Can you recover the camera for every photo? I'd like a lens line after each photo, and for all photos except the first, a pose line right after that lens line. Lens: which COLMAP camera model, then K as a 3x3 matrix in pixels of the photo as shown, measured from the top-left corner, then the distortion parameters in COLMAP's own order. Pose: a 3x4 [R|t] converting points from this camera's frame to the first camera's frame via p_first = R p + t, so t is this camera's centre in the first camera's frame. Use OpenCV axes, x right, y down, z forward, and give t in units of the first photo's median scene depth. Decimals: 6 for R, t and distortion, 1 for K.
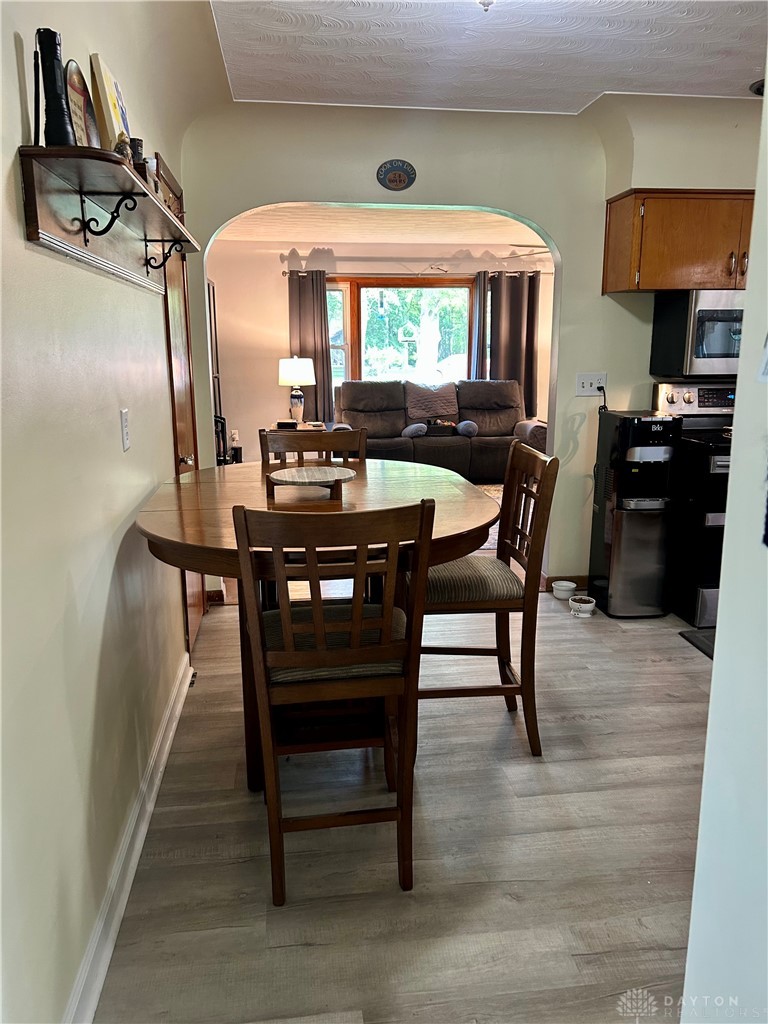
lens RADIAL K [[767.6, 0, 384.0], [0, 767.6, 512.0], [0, 0, 1]] dist [0.069627, -0.003274]
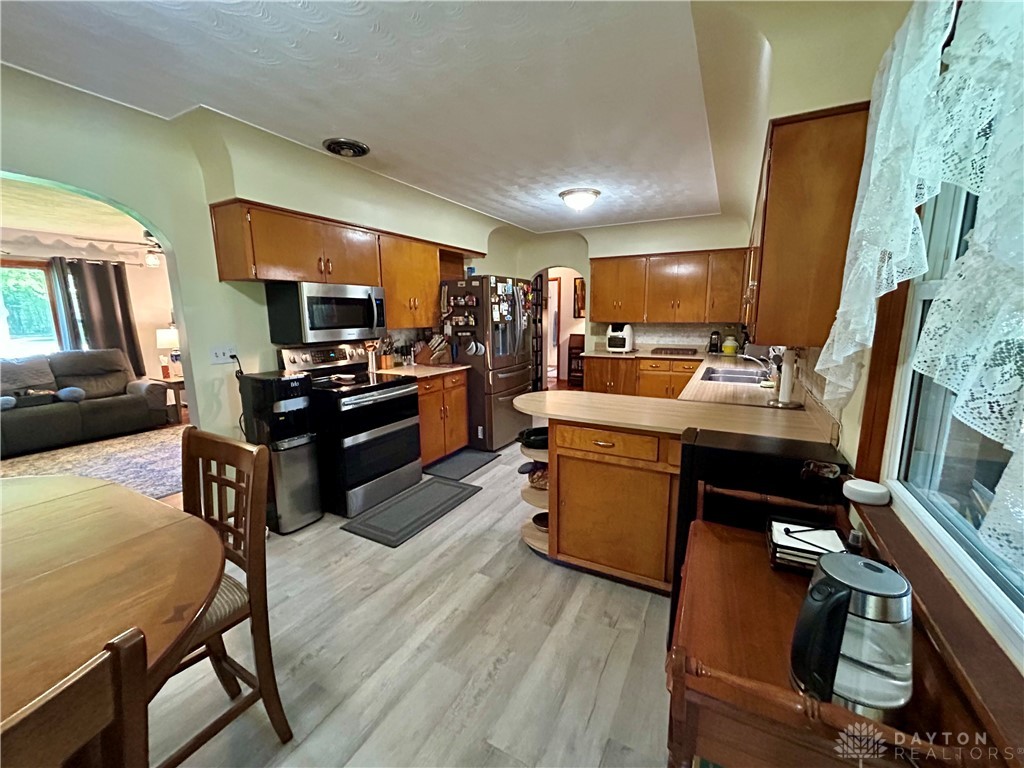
lens RADIAL K [[413.6, 0, 512.6], [0, 413.6, 387.8], [0, 0, 1]] dist [-0.000454, 0.000212]
pose [[0.582535, -0.143873, 0.799971, 0.002522], [0.178423, 0.982839, 0.046834, -0.031414], [-0.792981, 0.115451, 0.598208, 0.130506]]
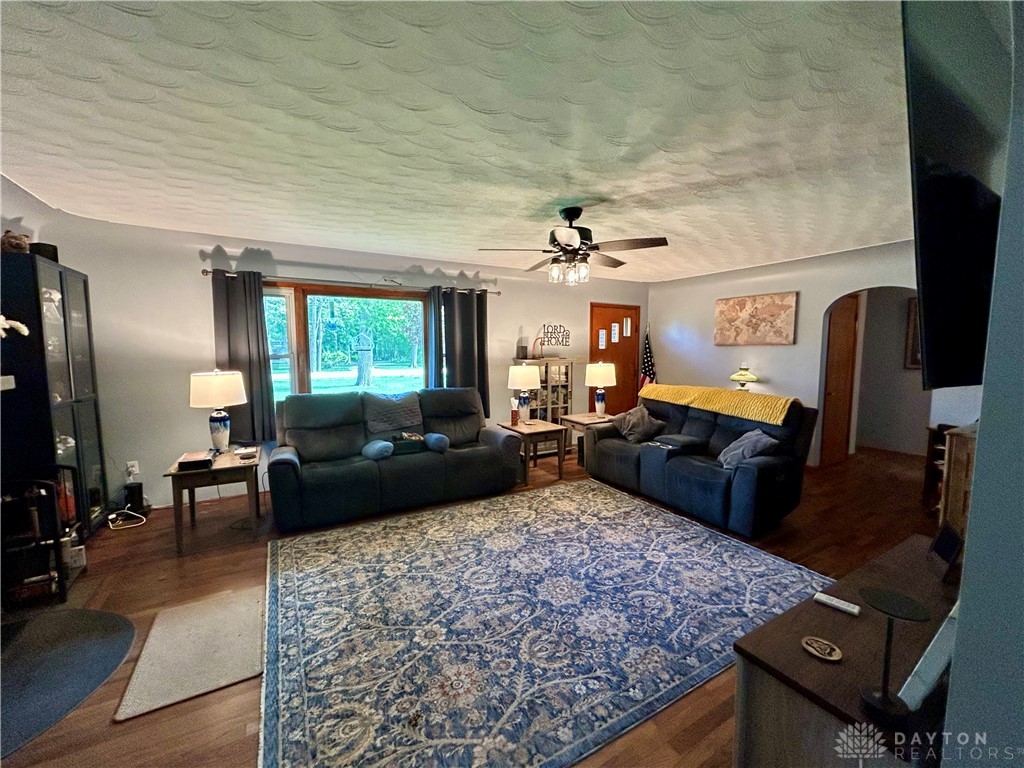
lens RADIAL K [[411.9, 0, 515.6], [0, 411.9, 385.7], [0, 0, 1]] dist [-0.001178, -0.000108]
pose [[0.915801, -0.032404, 0.400323, -0.002755], [0.082312, 0.990726, -0.108106, -0.112389], [-0.393107, 0.131955, 0.909975, 0.487202]]
